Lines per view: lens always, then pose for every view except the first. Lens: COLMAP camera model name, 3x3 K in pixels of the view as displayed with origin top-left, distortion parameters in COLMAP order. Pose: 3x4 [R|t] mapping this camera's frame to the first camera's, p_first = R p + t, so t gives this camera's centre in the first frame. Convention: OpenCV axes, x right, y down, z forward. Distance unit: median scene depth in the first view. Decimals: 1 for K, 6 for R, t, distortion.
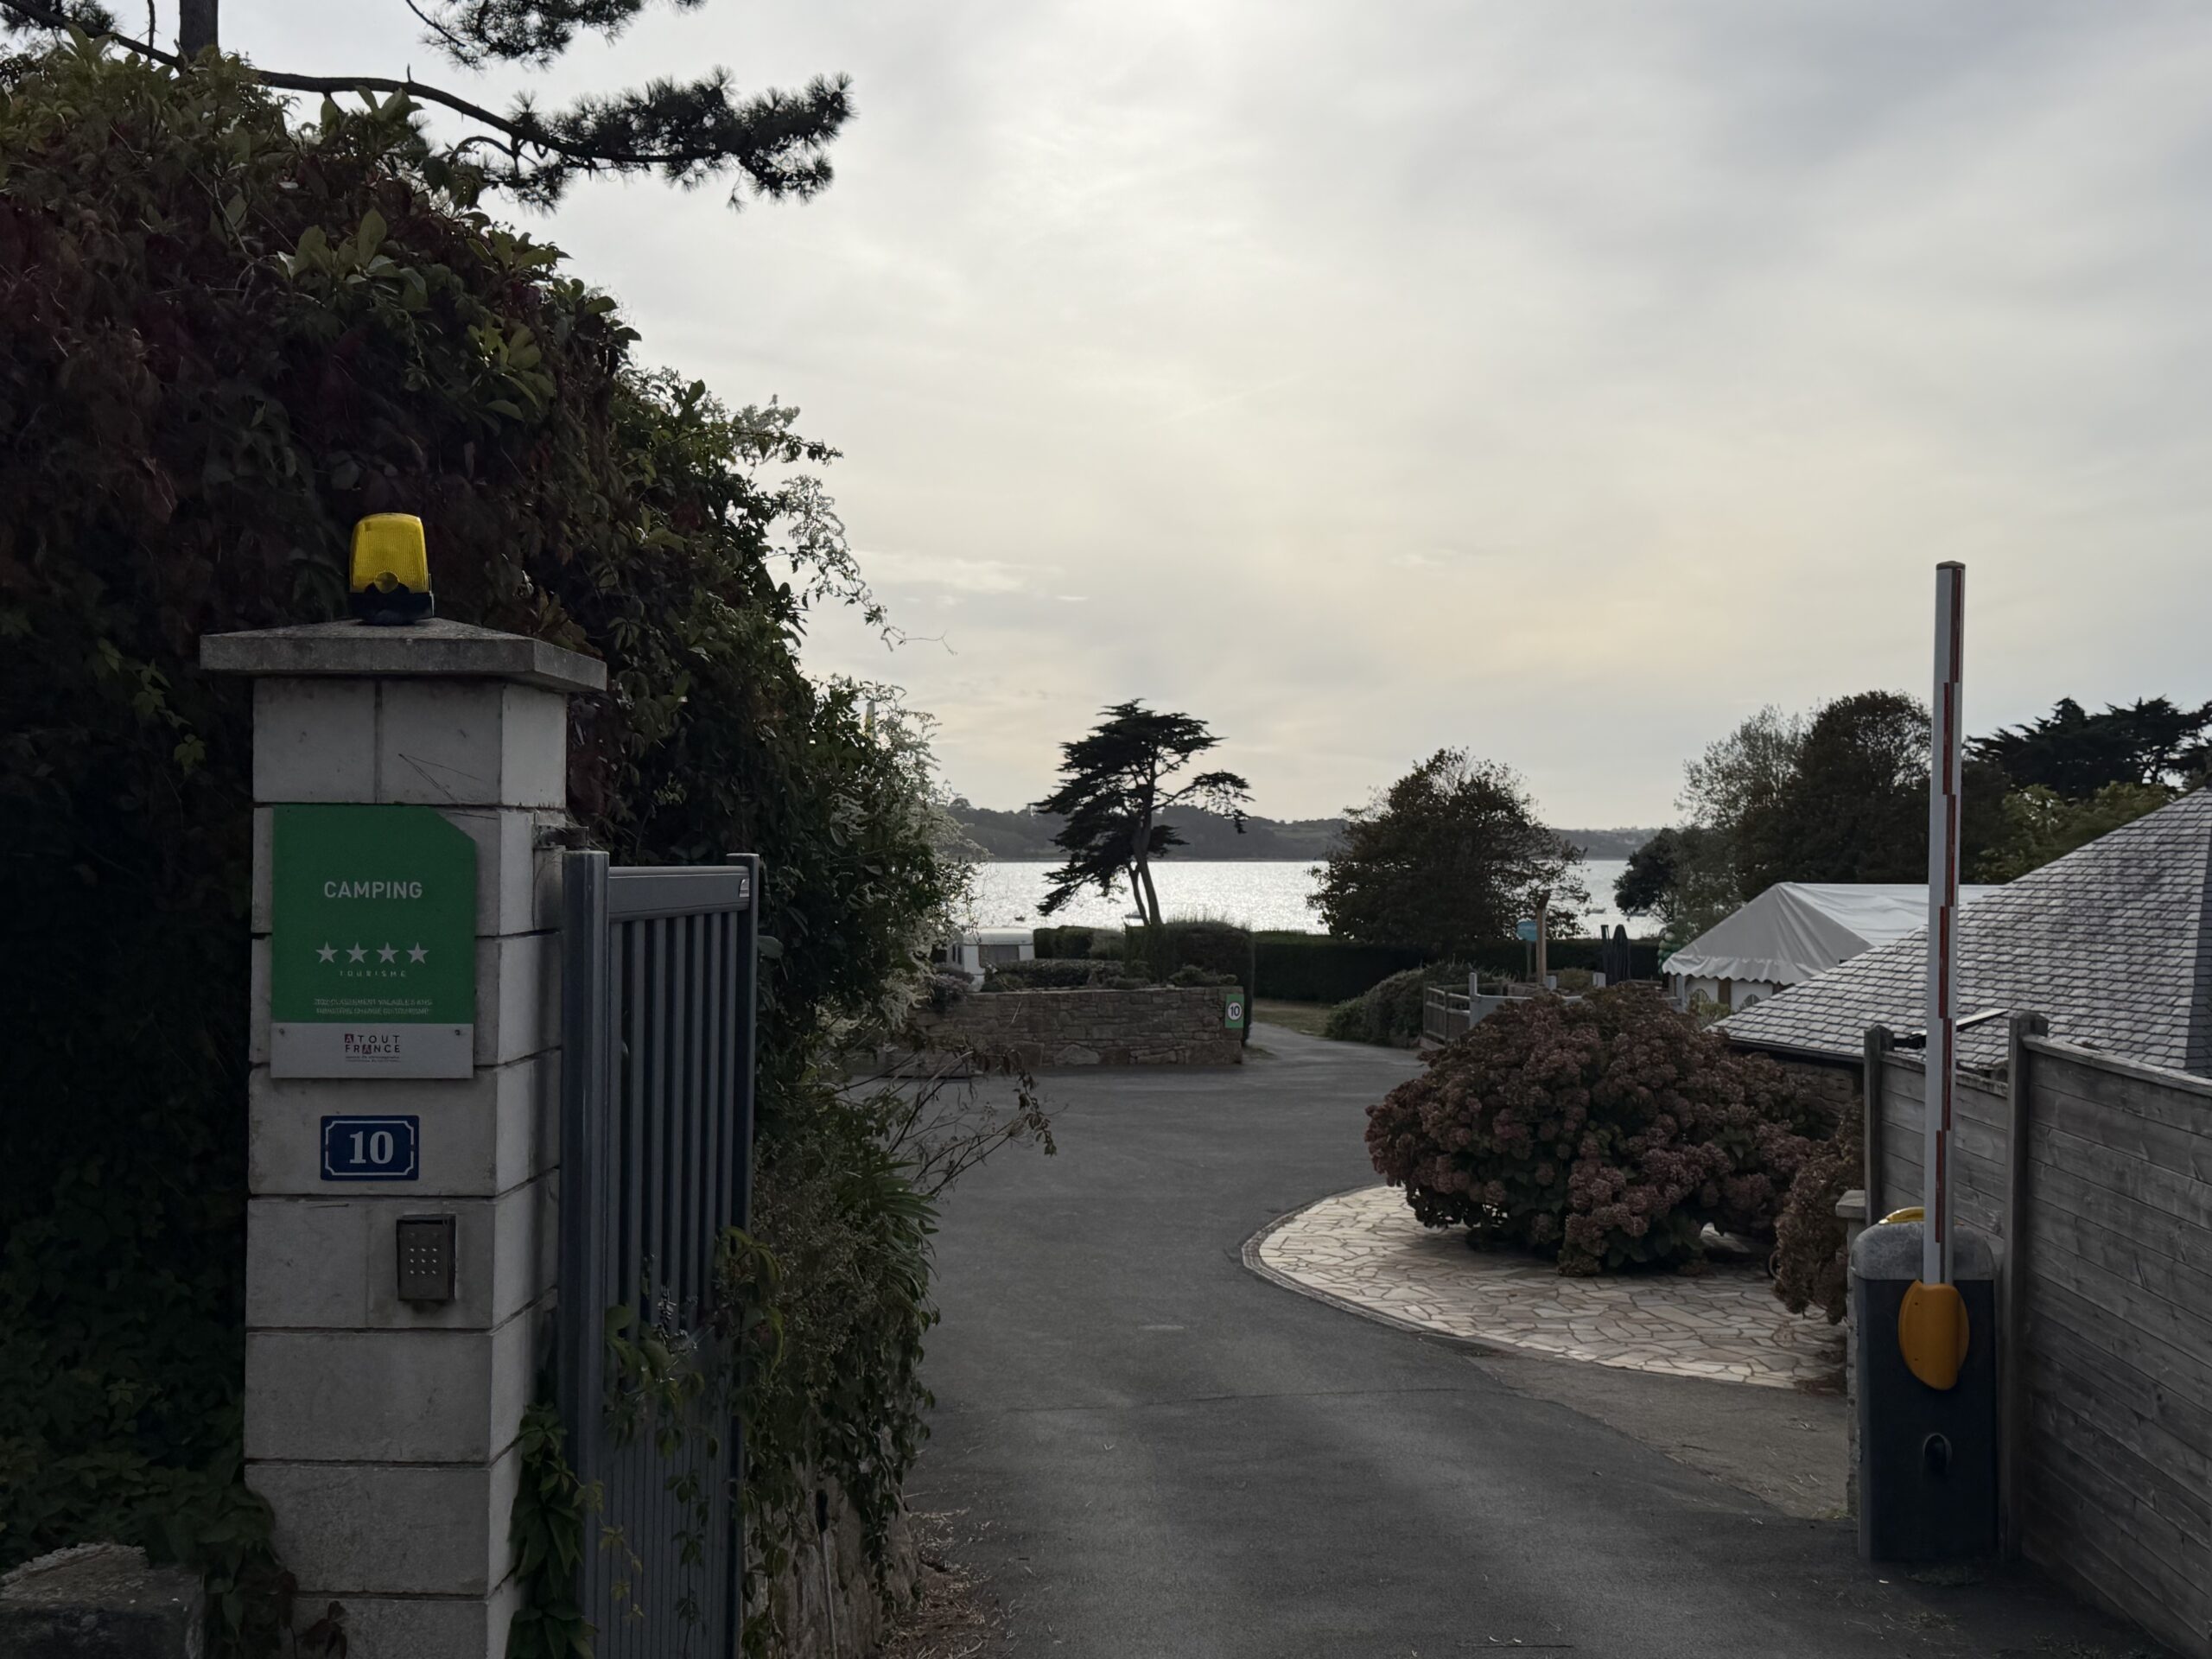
lens RADIAL K [[2415.6, 0, 1106.4], [0, 2415.6, 857.6], [0, 0, 1]] dist [0.202647, -0.431319]
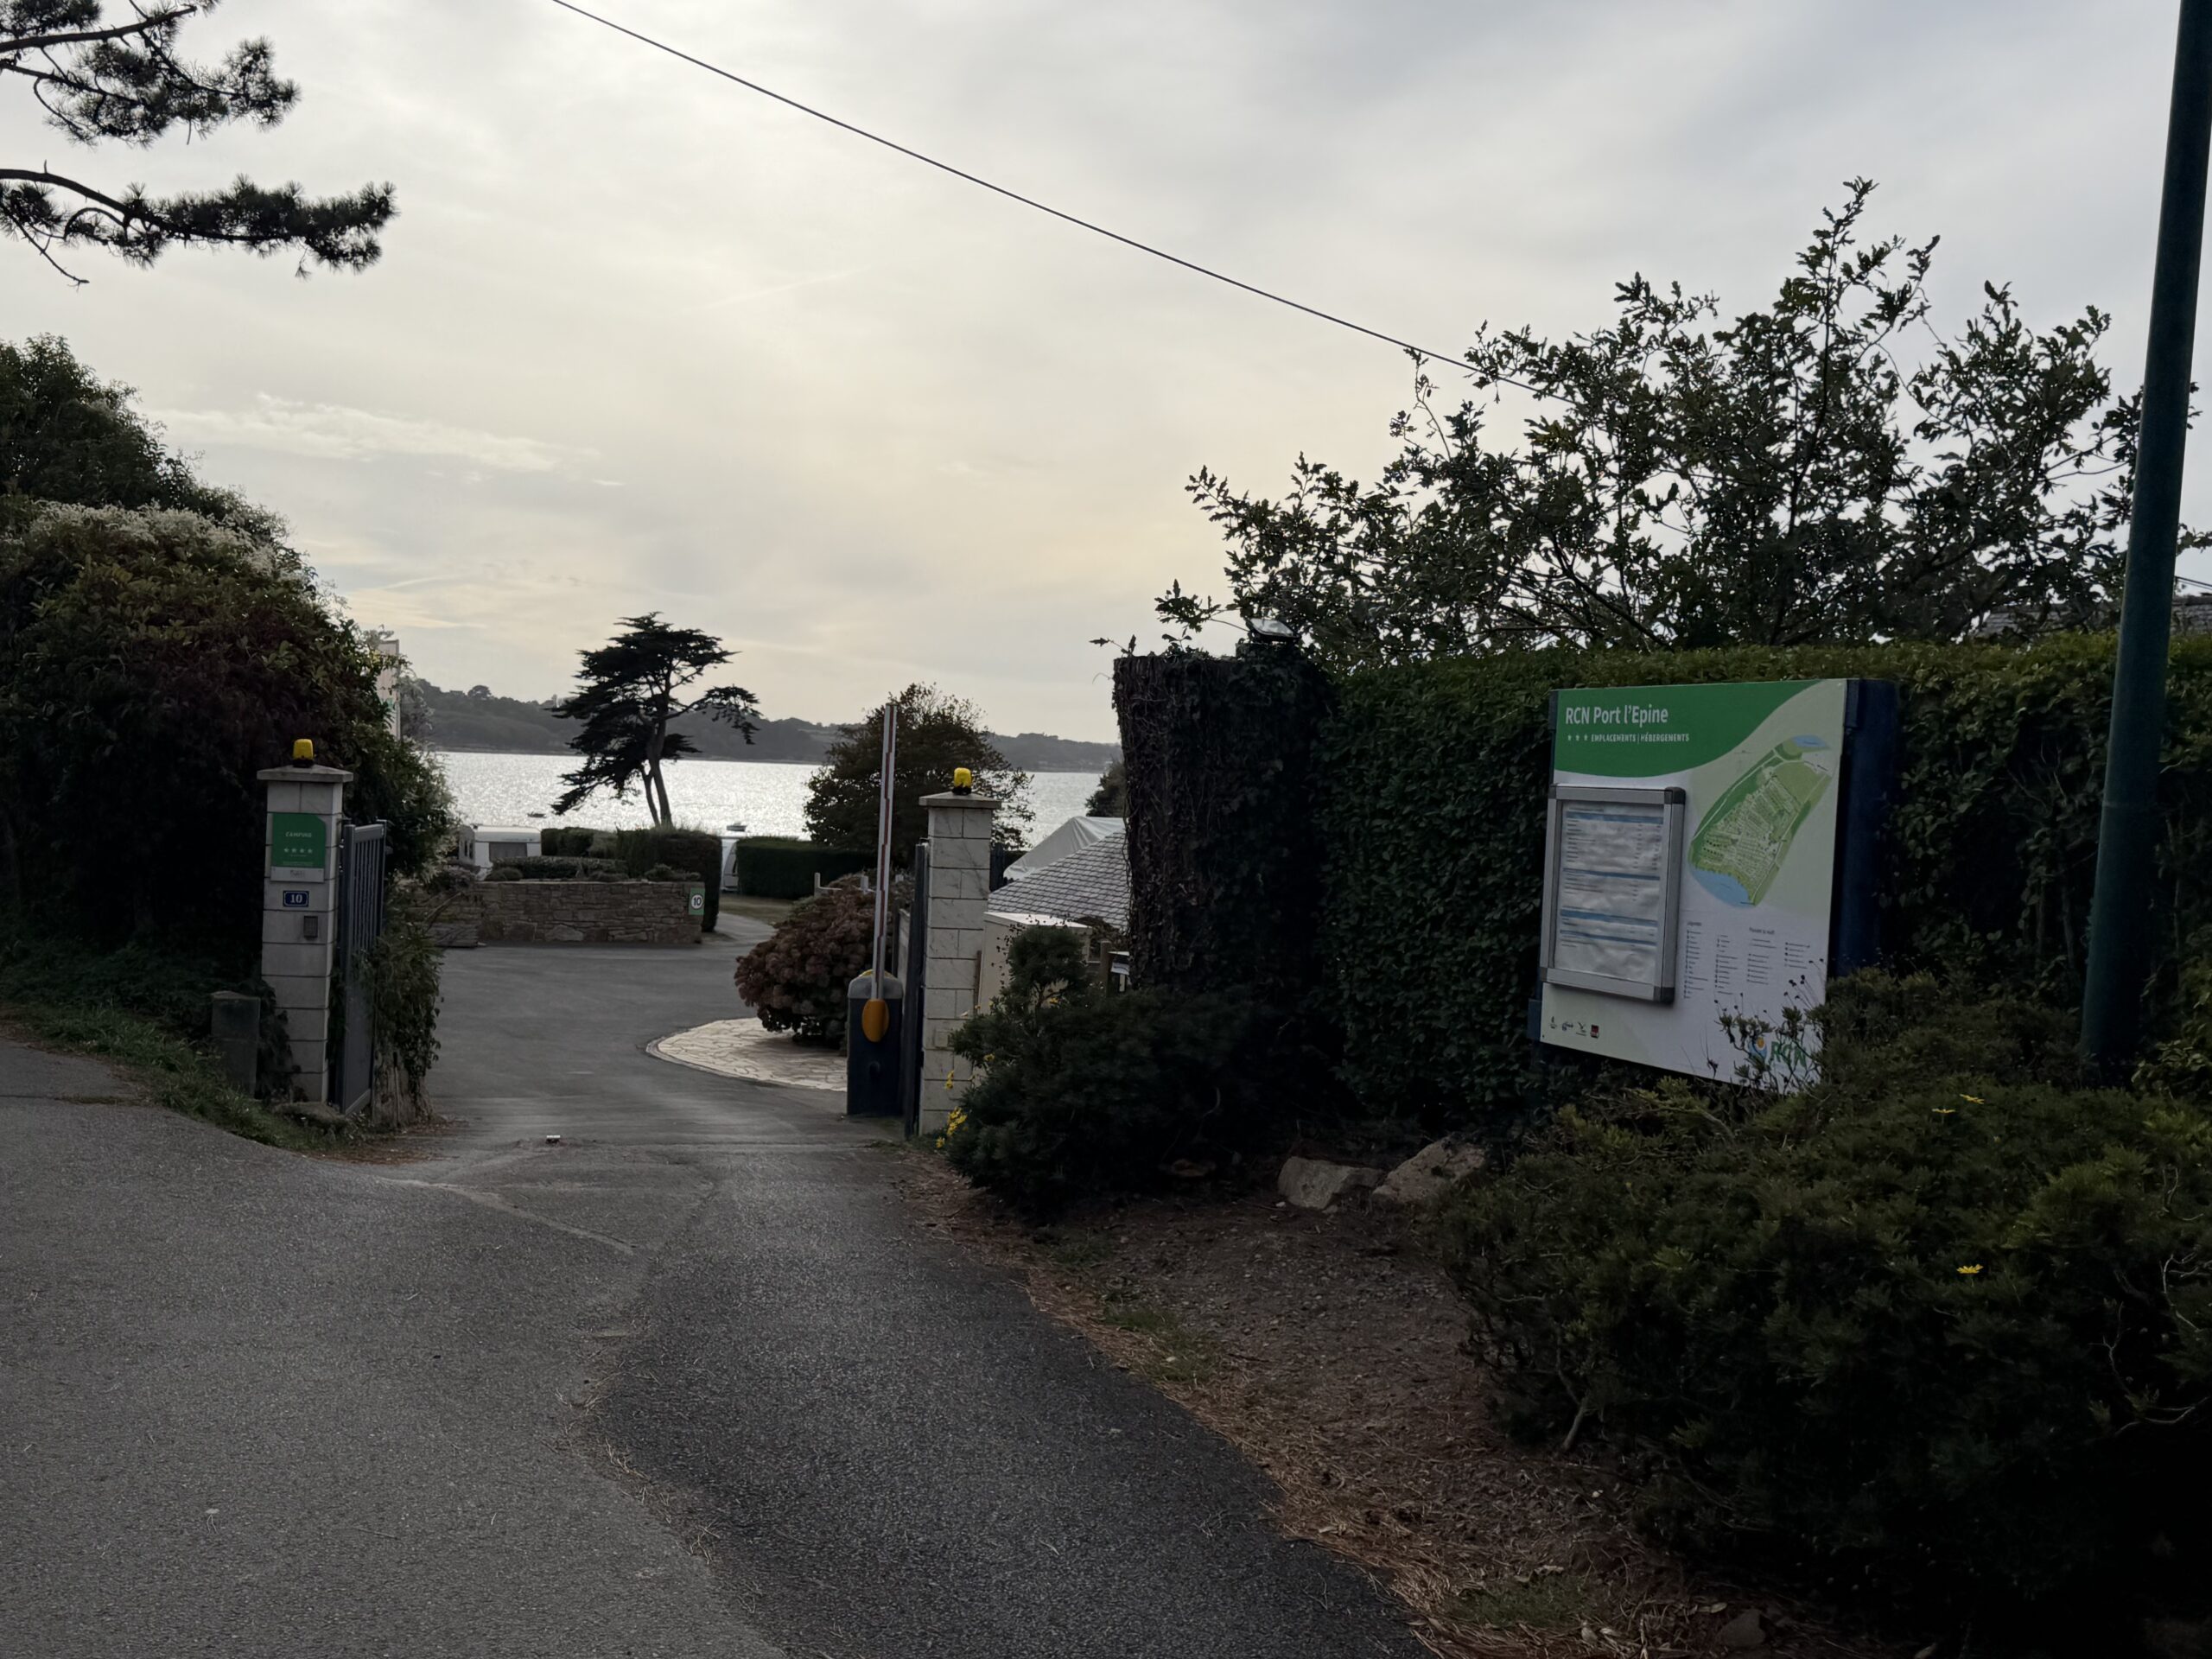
lens RADIAL K [[2415.6, 0, 1106.4], [0, 2415.6, 857.6], [0, 0, 1]] dist [0.202647, -0.431319]
pose [[0.981240, 0.028033, 0.190739, 0.026133], [-0.035498, 0.998727, 0.035832, -0.015716], [-0.189492, -0.041930, 0.980987, -0.358129]]
